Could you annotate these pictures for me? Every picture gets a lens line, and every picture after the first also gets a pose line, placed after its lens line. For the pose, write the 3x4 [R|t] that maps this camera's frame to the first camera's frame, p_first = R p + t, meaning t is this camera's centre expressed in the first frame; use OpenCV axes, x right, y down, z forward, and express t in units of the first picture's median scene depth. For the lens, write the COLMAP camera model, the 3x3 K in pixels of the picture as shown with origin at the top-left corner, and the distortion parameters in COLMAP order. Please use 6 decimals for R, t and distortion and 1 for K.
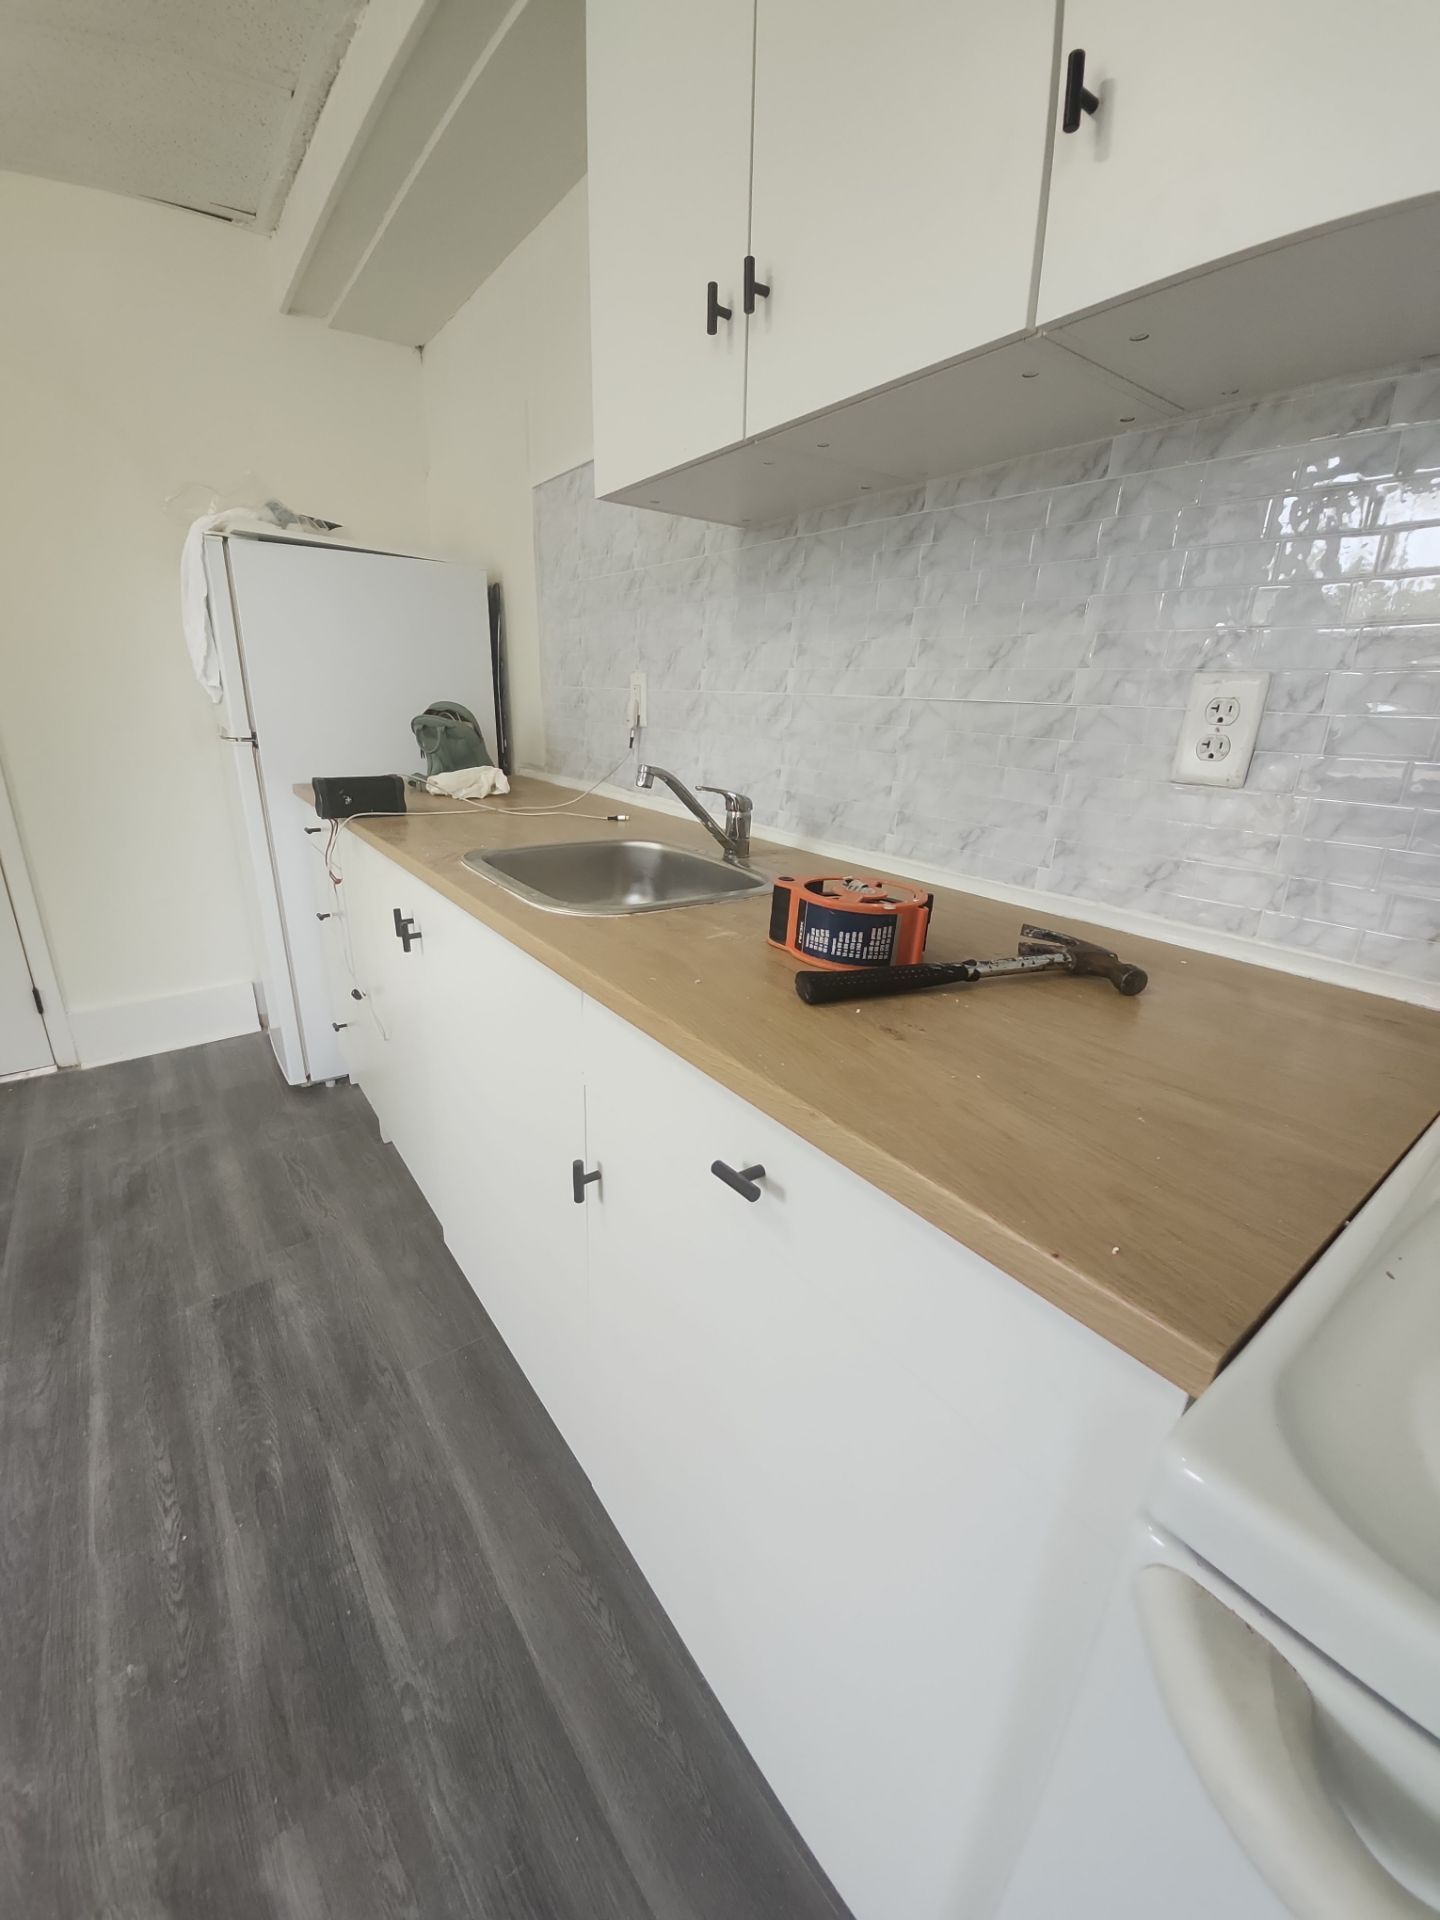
lens RADIAL K [[754.2, 0, 700.2], [0, 754.2, 956.9], [0, 0, 1]] dist [-0.006688, -0.008118]
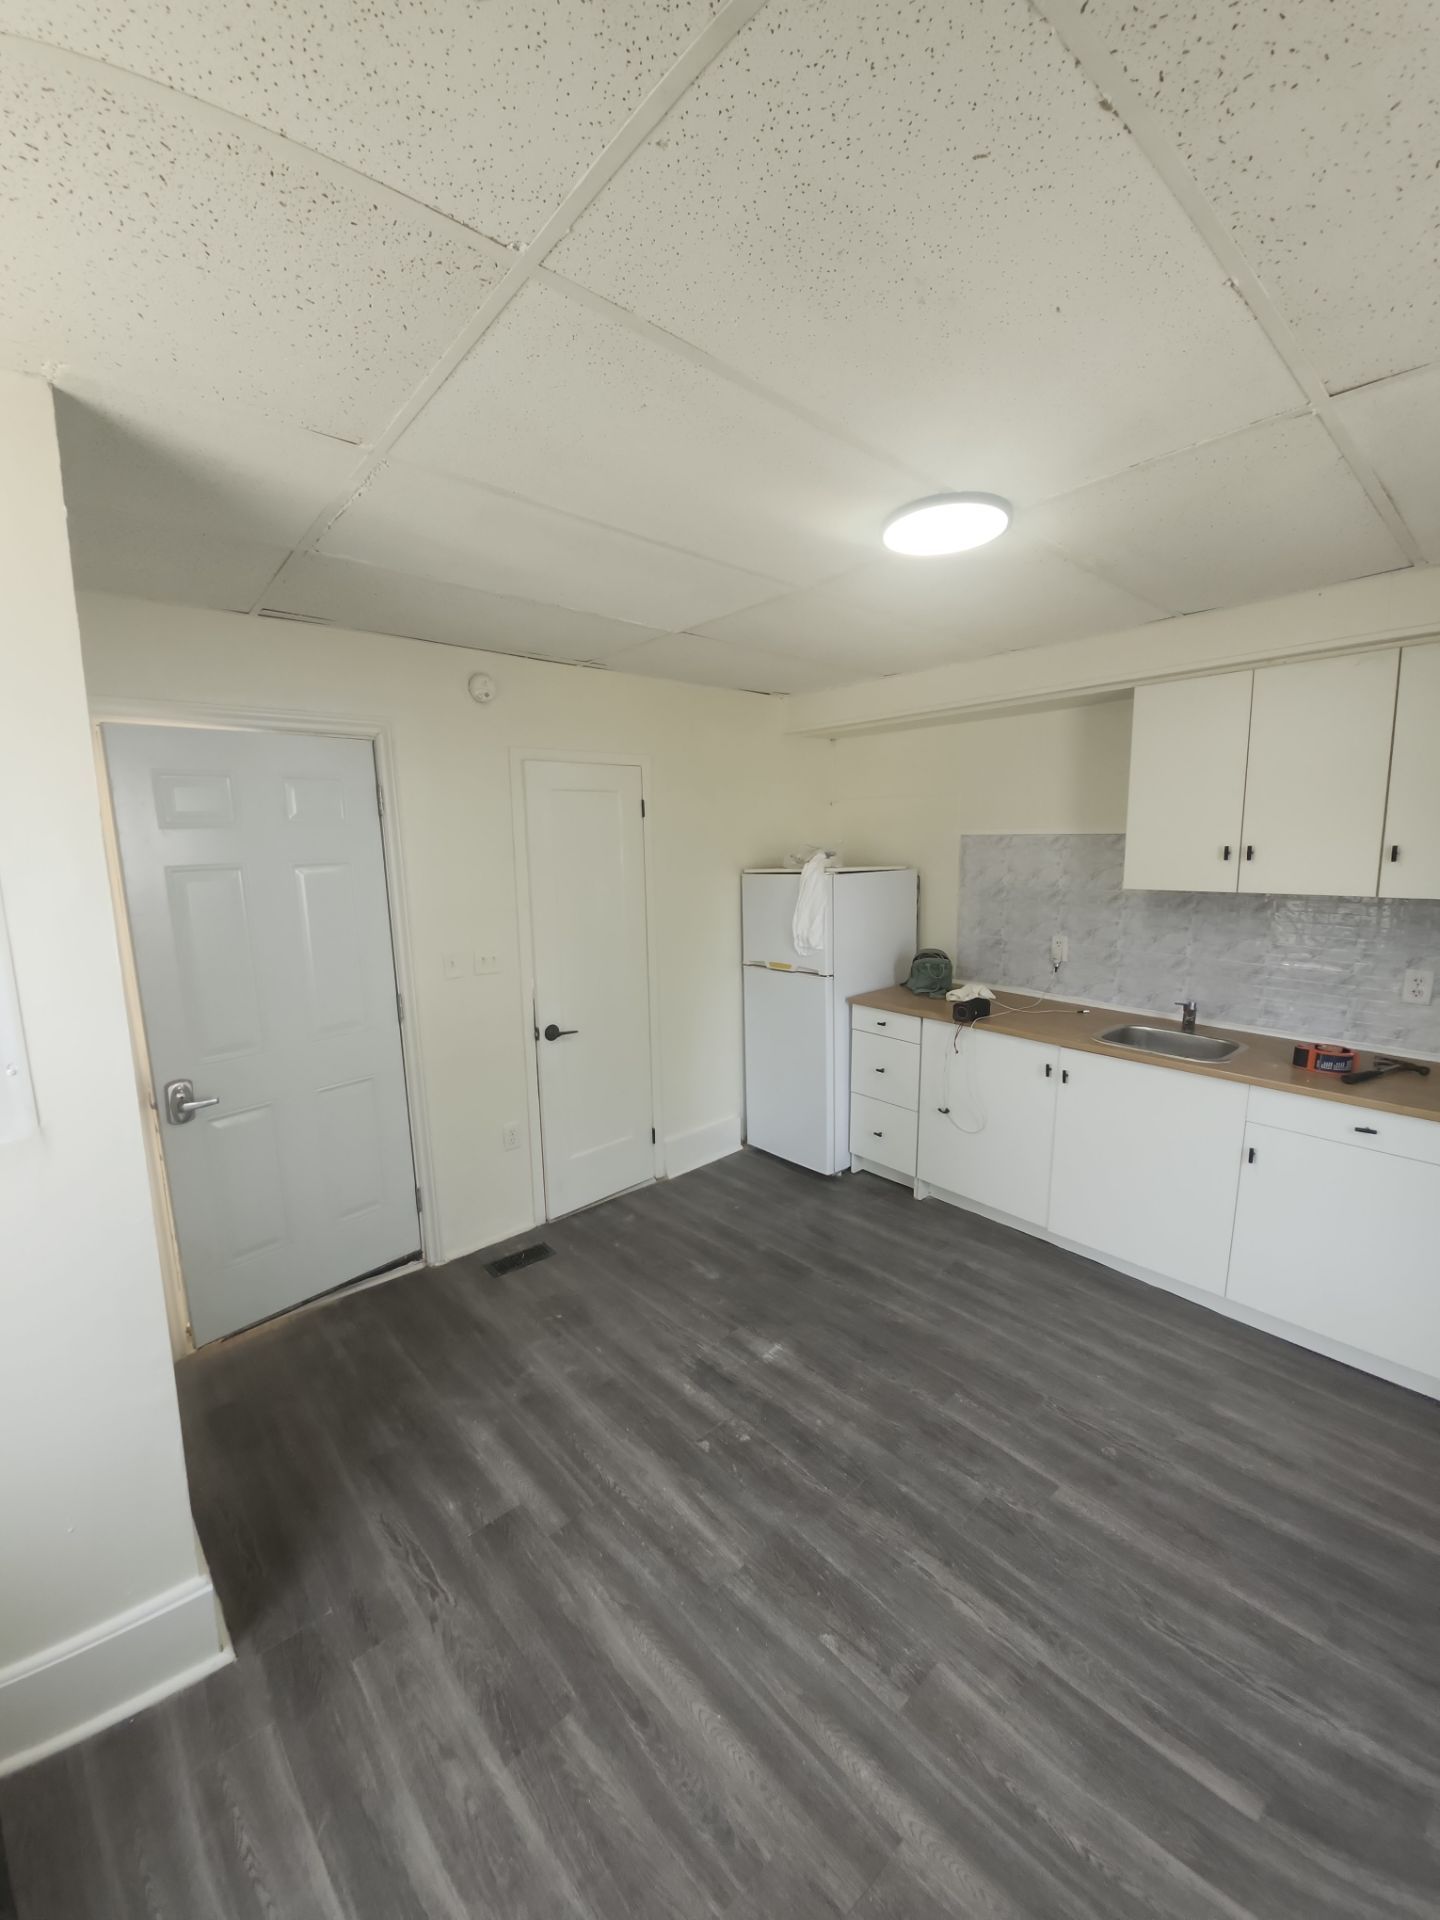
lens RADIAL K [[754.2, 0, 697.5], [0, 754.2, 955.5], [0, 0, 1]] dist [-0.006688, -0.008118]
pose [[0.996104, -0.057596, 0.066774, -1.847866], [0.068089, 0.983540, -0.167373, -0.092423], [-0.056034, 0.171267, 0.983630, -1.402173]]
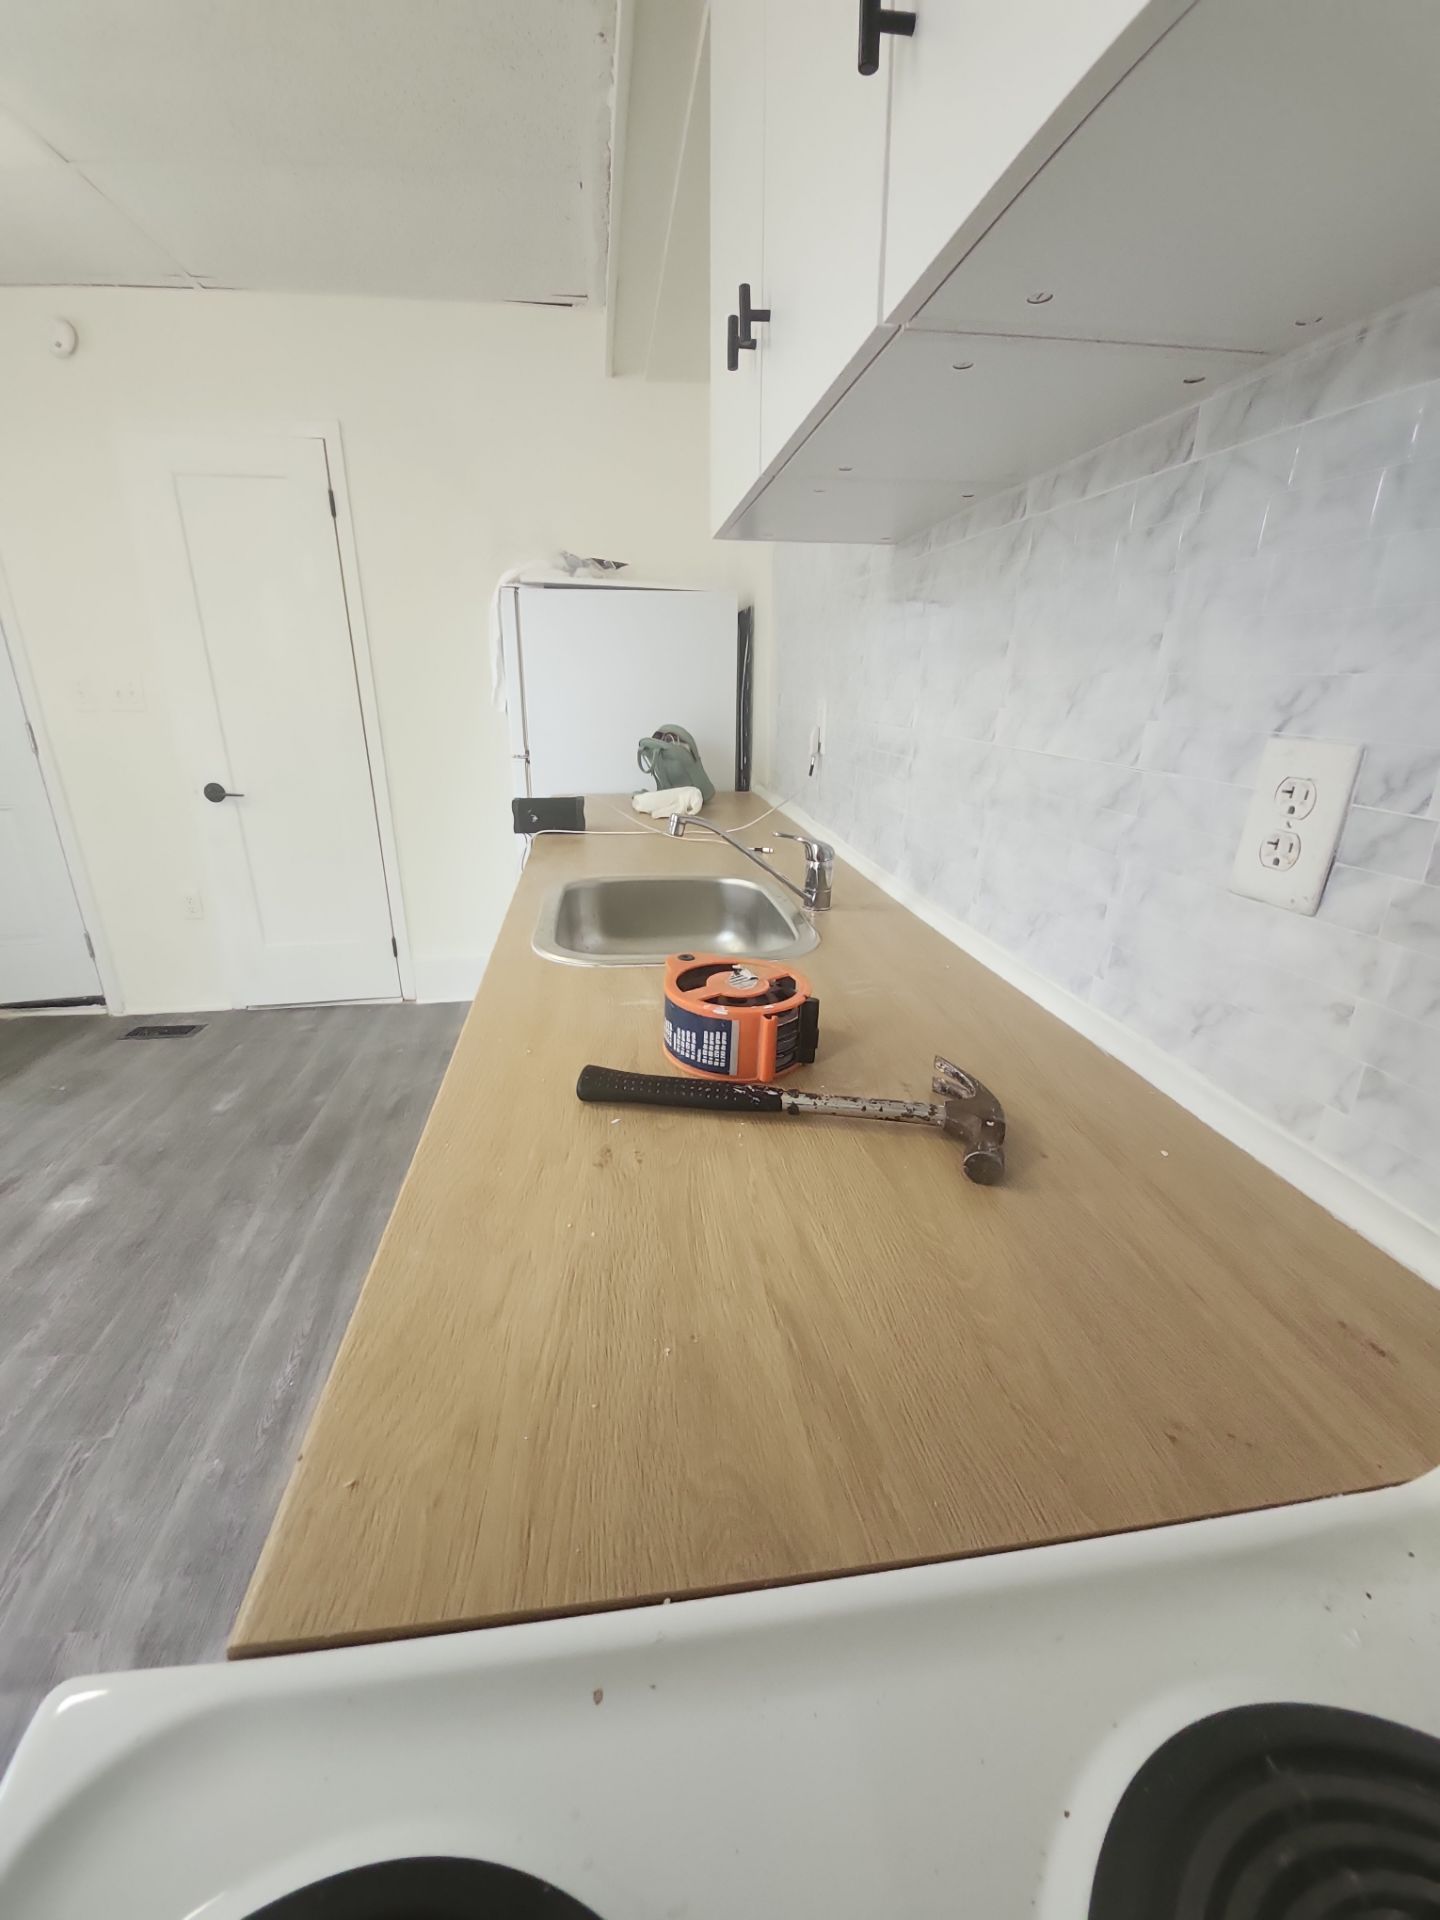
lens RADIAL K [[754.2, 0, 699.6], [0, 754.2, 957.1], [0, 0, 1]] dist [-0.006688, -0.008118]
pose [[0.879070, 0.138932, -0.455997, 0.417104], [-0.135422, 0.989958, 0.040553, -0.107699], [0.457052, 0.026104, 0.889057, 0.130276]]
